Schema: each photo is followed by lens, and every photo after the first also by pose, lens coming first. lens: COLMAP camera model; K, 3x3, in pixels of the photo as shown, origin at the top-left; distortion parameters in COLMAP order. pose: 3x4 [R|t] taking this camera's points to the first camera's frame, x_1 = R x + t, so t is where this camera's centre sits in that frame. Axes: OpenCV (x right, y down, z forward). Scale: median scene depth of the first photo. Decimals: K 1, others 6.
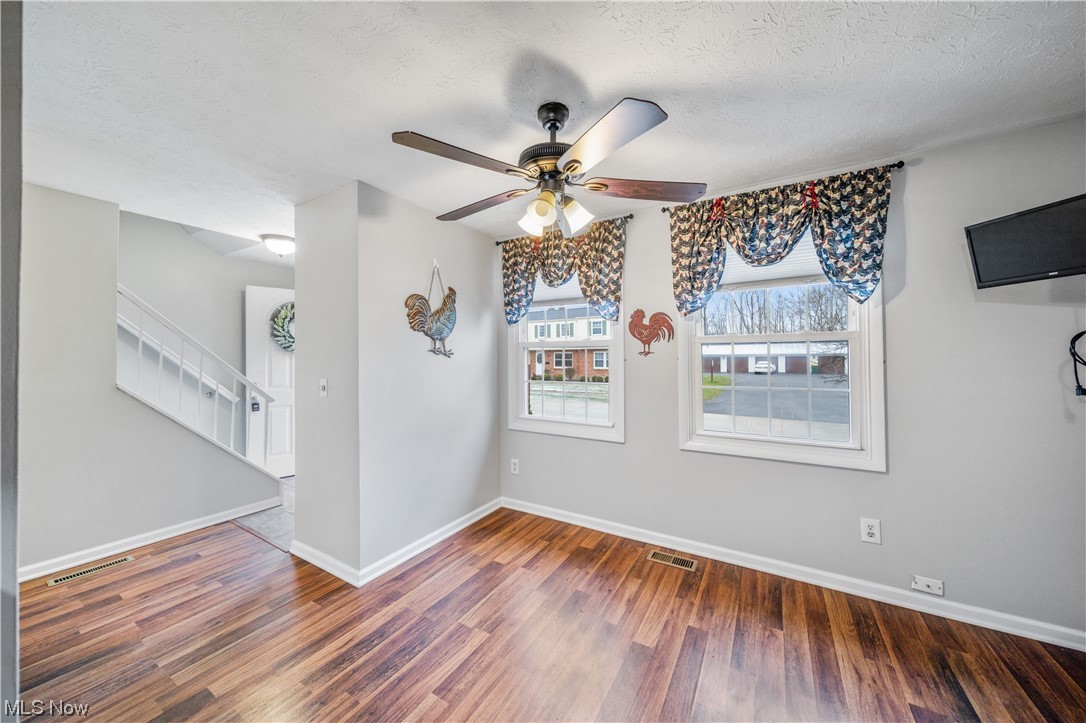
lens RADIAL K [[381.0, 0, 540.8], [0, 381.0, 356.7], [0, 0, 1]] dist [0.003565, -0.001731]
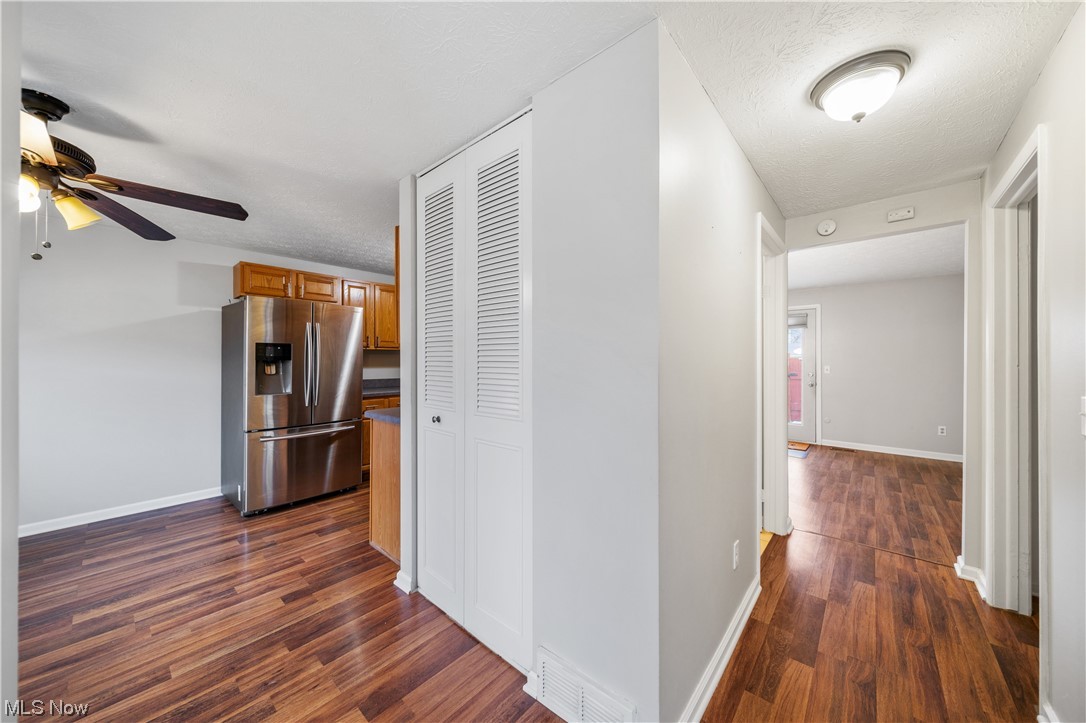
lens RADIAL K [[381.0, 0, 539.5], [0, 381.0, 356.2], [0, 0, 1]] dist [0.003565, -0.001731]
pose [[-0.983431, 0.007318, 0.181134, -0.919717], [0.004816, 0.999887, -0.014248, 0.014863], [-0.181217, -0.013140, -0.983355, 1.162064]]
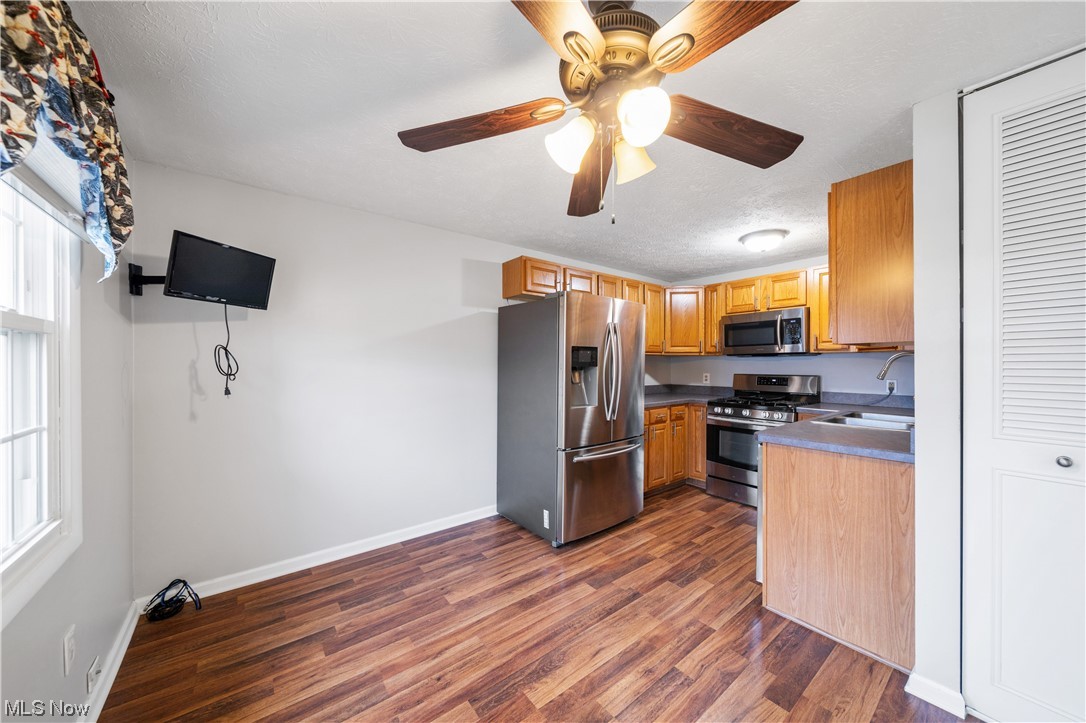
lens RADIAL K [[381.0, 0, 542.6], [0, 381.0, 365.2], [0, 0, 1]] dist [0.003565, -0.001731]
pose [[-0.934406, 0.004696, 0.356178, -0.057957], [0.003671, 0.999987, -0.003552, 0.003322], [-0.356190, -0.002012, -0.934411, 1.126724]]
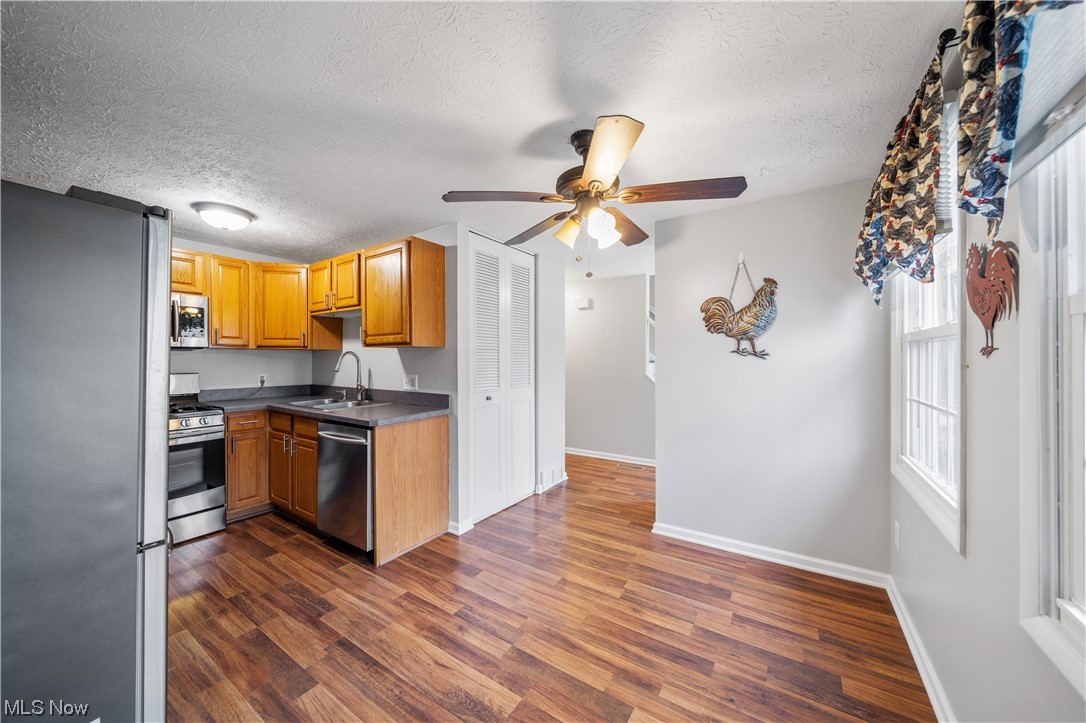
lens RADIAL K [[381.0, 0, 544.6], [0, 381.0, 362.0], [0, 0, 1]] dist [0.003565, -0.001731]
pose [[-0.035117, 0.012035, -0.999311, 0.780258], [0.005781, 0.999913, 0.011839, -0.004703], [0.999366, -0.005361, -0.035183, 0.620582]]
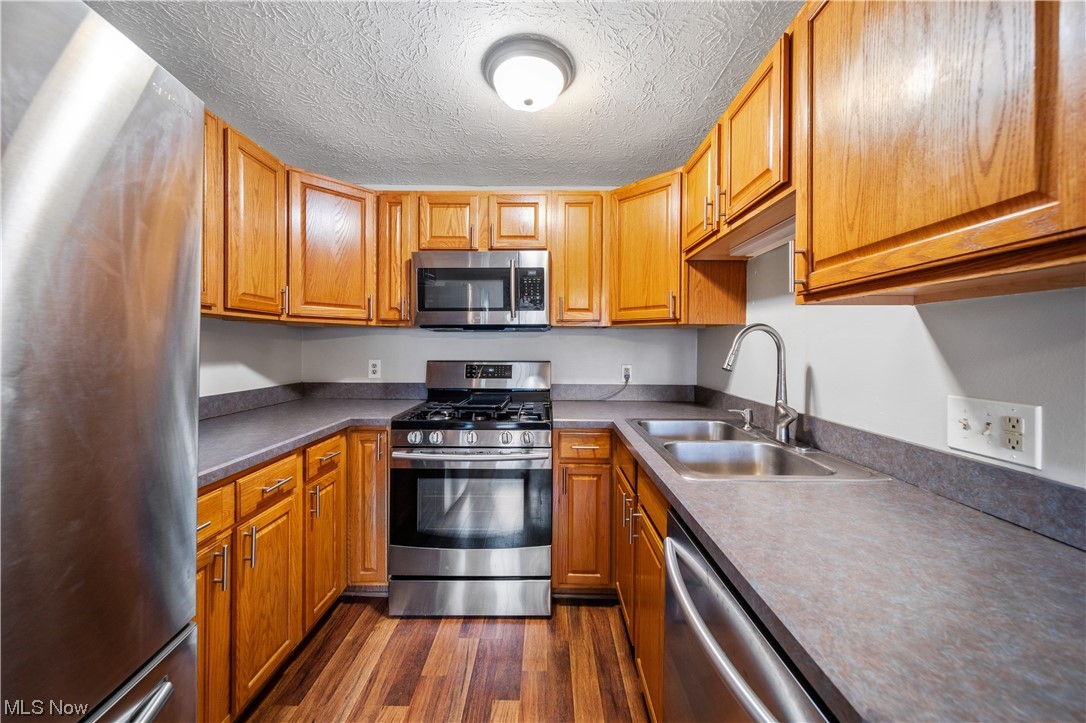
lens RADIAL K [[381.0, 0, 544.6], [0, 381.0, 348.8], [0, 0, 1]] dist [0.003565, -0.001731]
pose [[-0.858030, 0.005164, -0.513573, -0.005577], [0.001770, 0.999973, 0.007096, 0.003218], [0.513596, 0.005179, -0.858016, 0.193079]]
